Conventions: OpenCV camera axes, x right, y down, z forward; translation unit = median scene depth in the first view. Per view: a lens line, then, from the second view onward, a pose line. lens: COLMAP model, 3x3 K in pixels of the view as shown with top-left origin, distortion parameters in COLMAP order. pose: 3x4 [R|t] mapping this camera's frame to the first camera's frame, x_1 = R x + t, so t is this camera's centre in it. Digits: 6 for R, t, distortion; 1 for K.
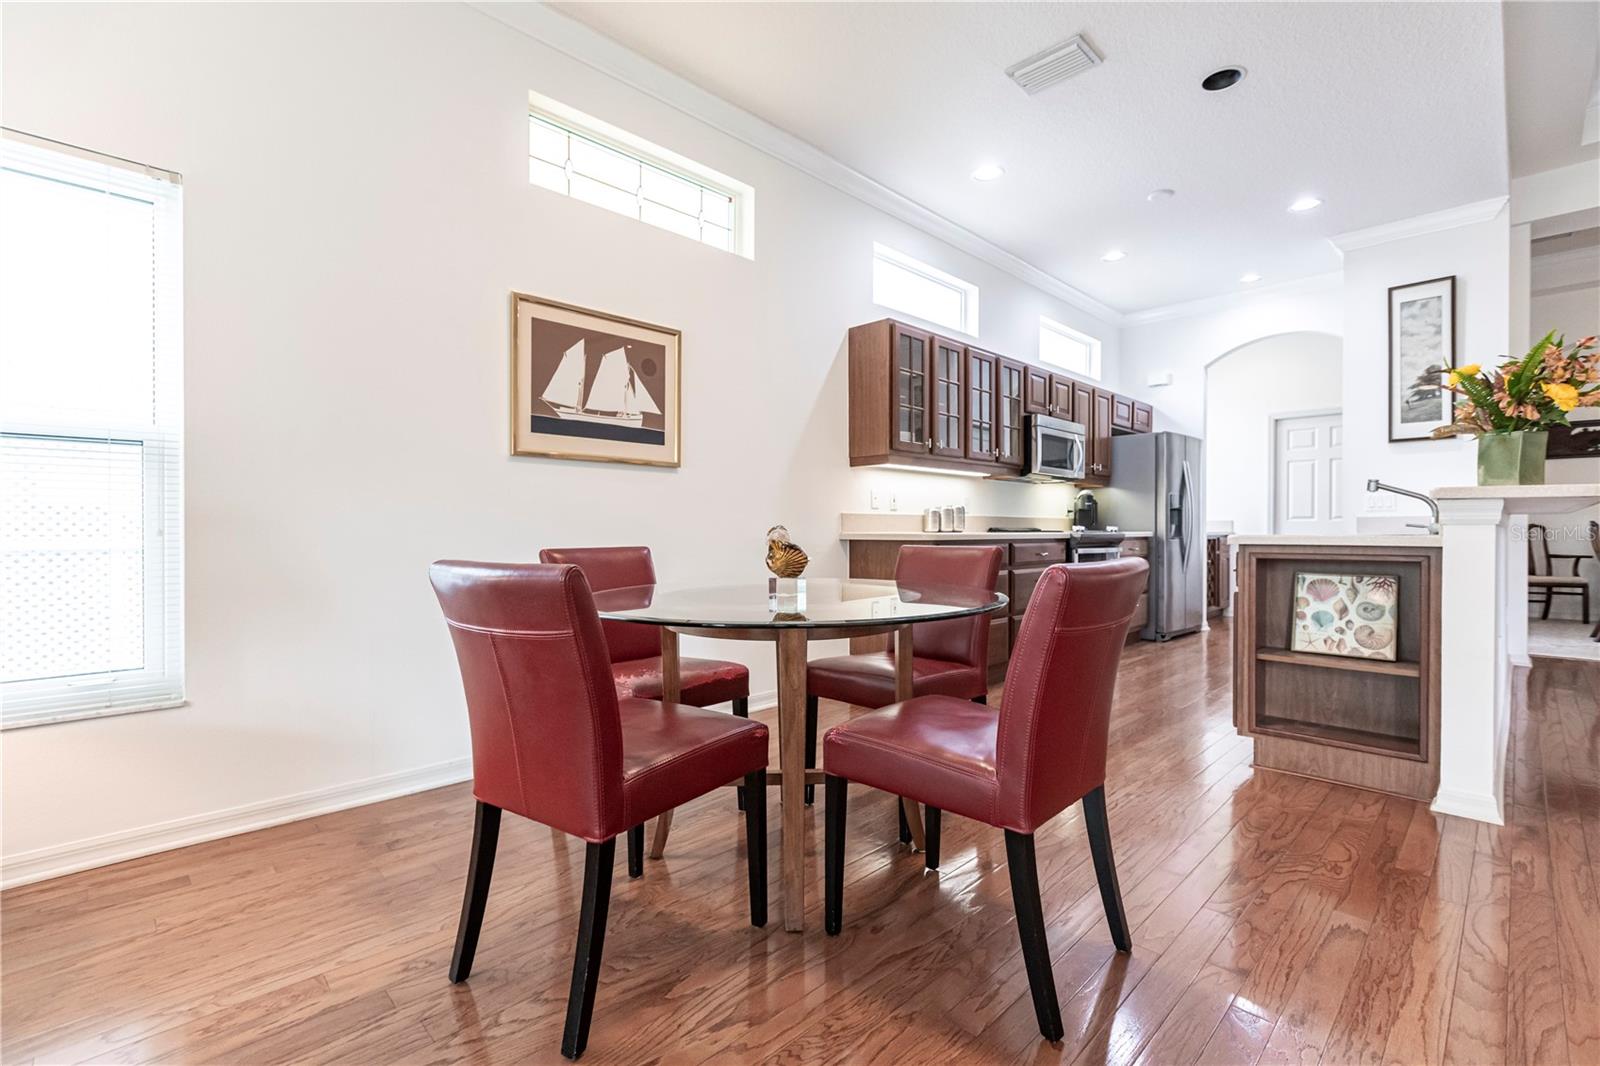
lens RADIAL K [[711.0, 0, 800.0], [0, 711.0, 533.0], [0, 0, 1]] dist [0.003934, -0.000875]
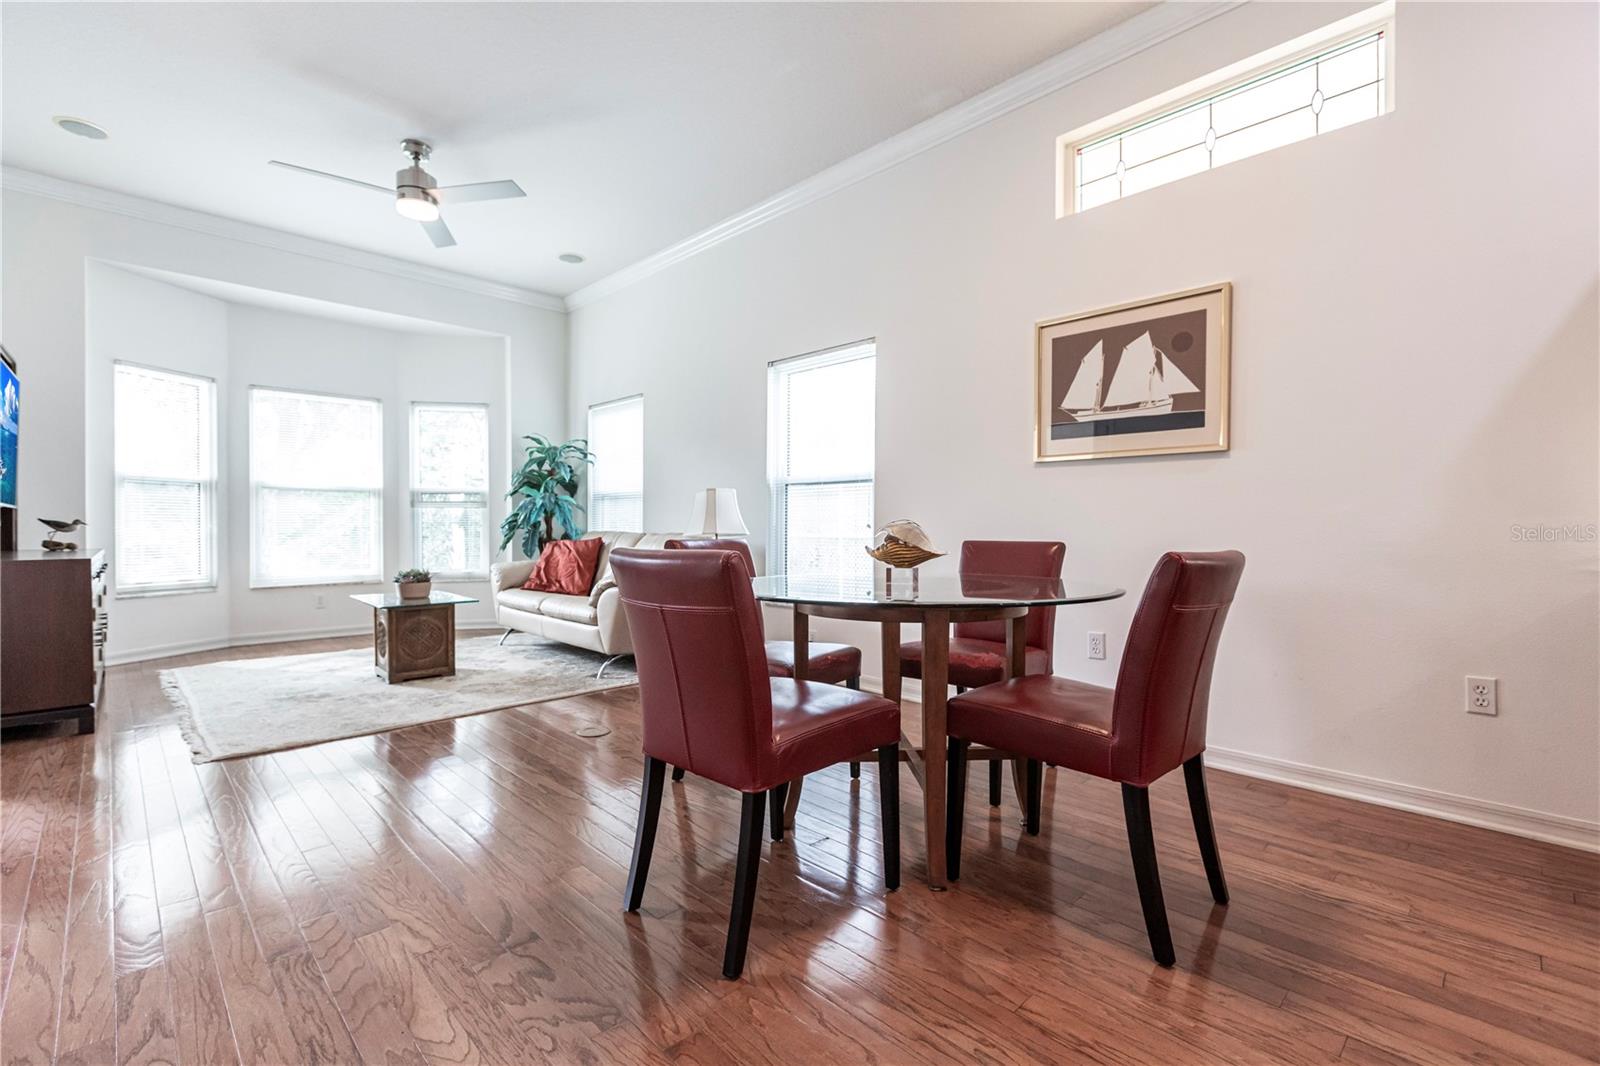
lens RADIAL K [[711.0, 0, 800.0], [0, 711.0, 533.0], [0, 0, 1]] dist [0.003934, -0.000875]
pose [[-0.009888, 0.010219, -0.999899, 0.508083], [-0.011072, 0.999885, 0.010329, -0.000559], [0.999890, 0.011173, -0.009774, 0.406005]]
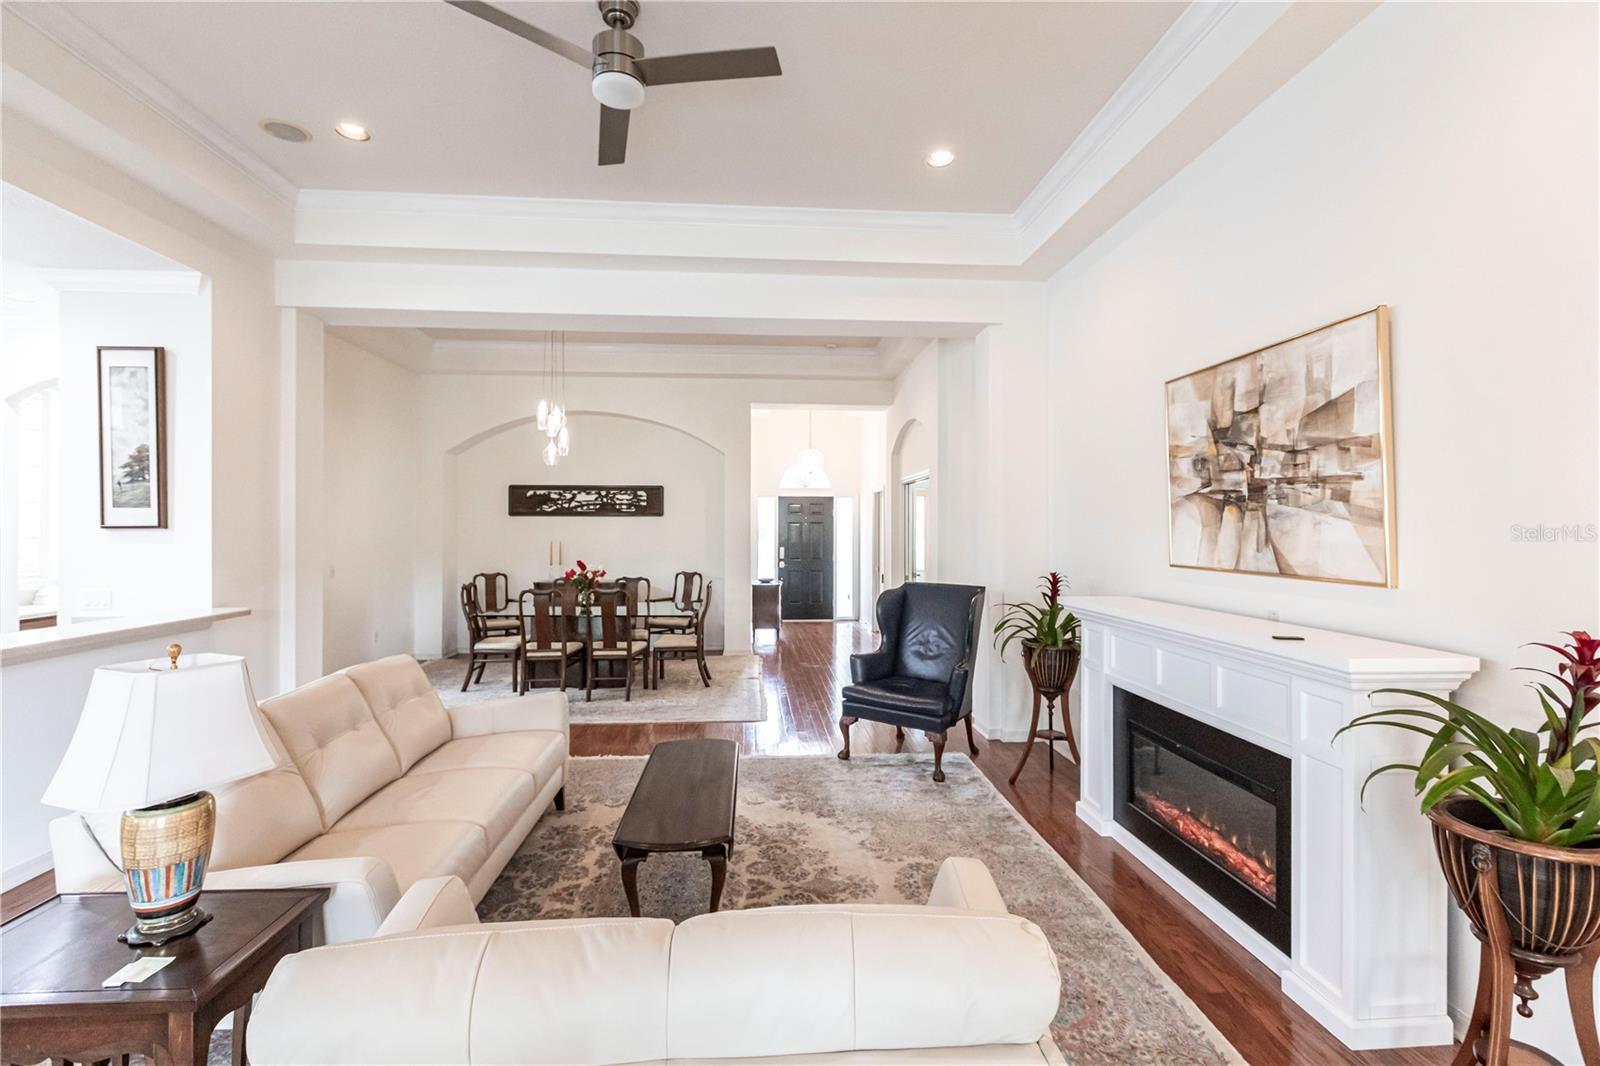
lens RADIAL K [[717.4, 0, 802.5], [0, 717.4, 521.2], [0, 0, 1]] dist [0.001357, 0.000077]
pose [[0.646542, 0.004075, 0.762867, 0.810944], [0.007227, 0.999908, -0.011466, -0.136620], [-0.762844, 0.012926, 0.646453, -0.208270]]
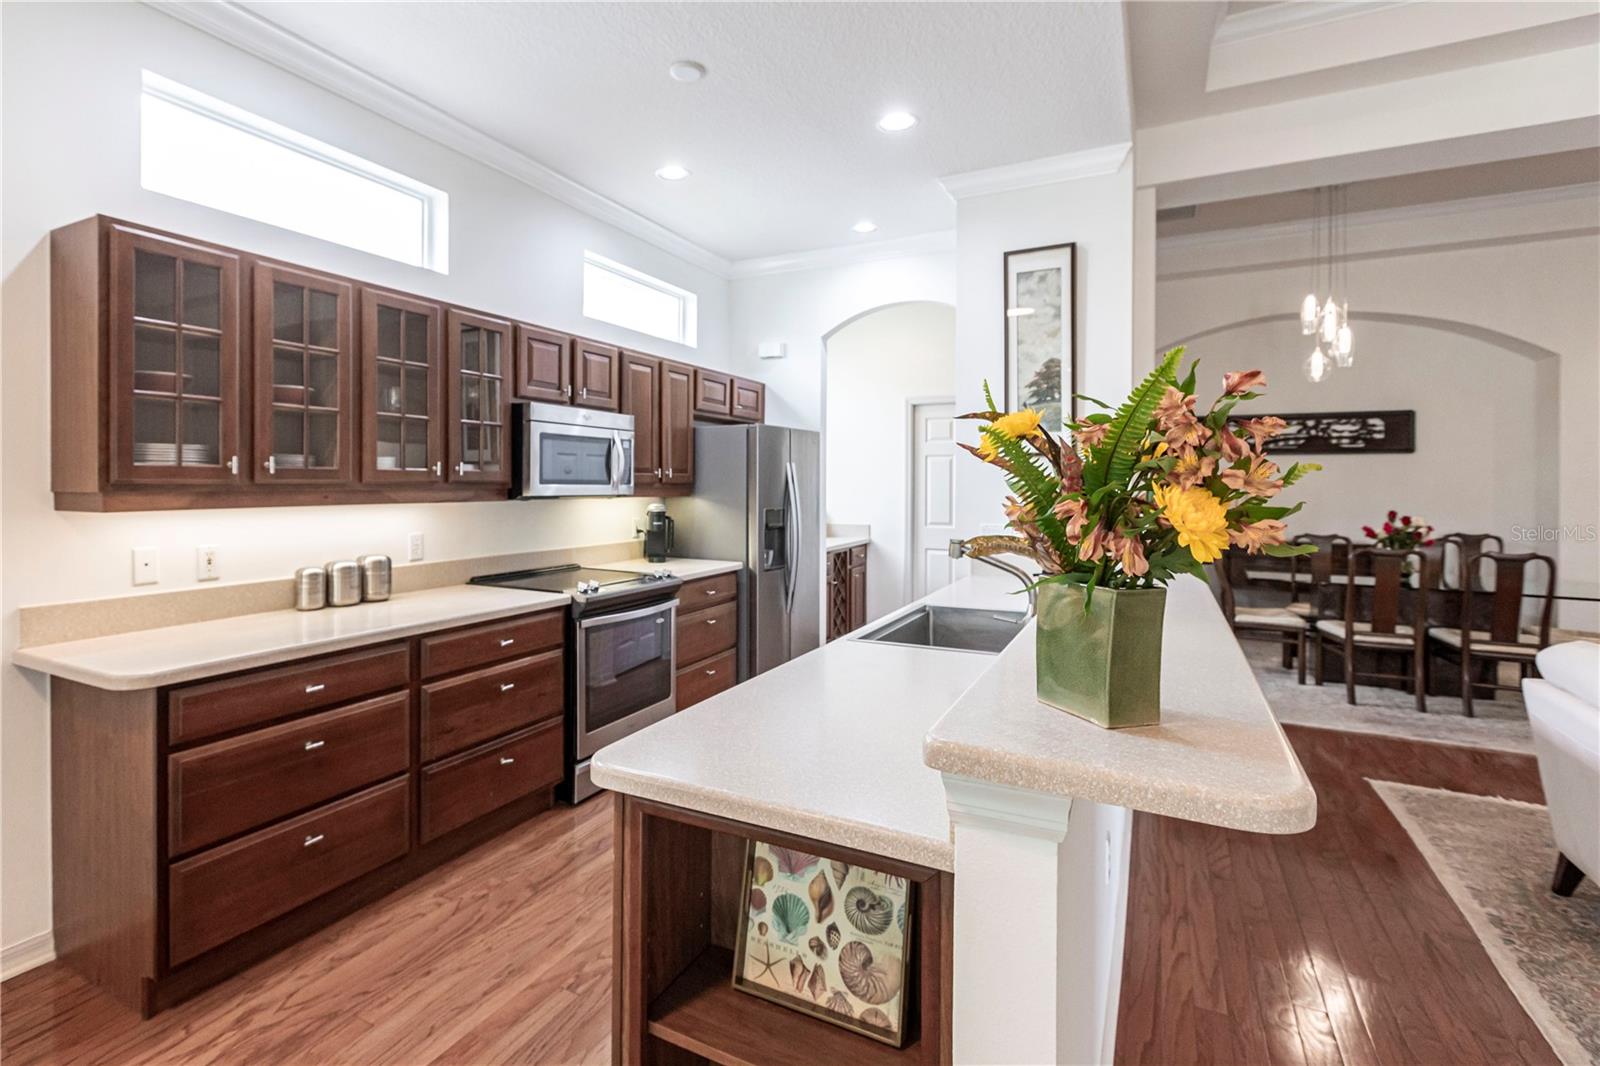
lens RADIAL K [[766.0, 0, 738.2], [0, 766.0, 488.0], [0, 0, 1]] dist [-0.001140, 0.000271]
pose [[0.957538, 0.000021, 0.288306, 0.364991], [-0.000150, 1.000000, 0.000425, -0.106900], [-0.288306, -0.000450, 0.957538, 0.345371]]
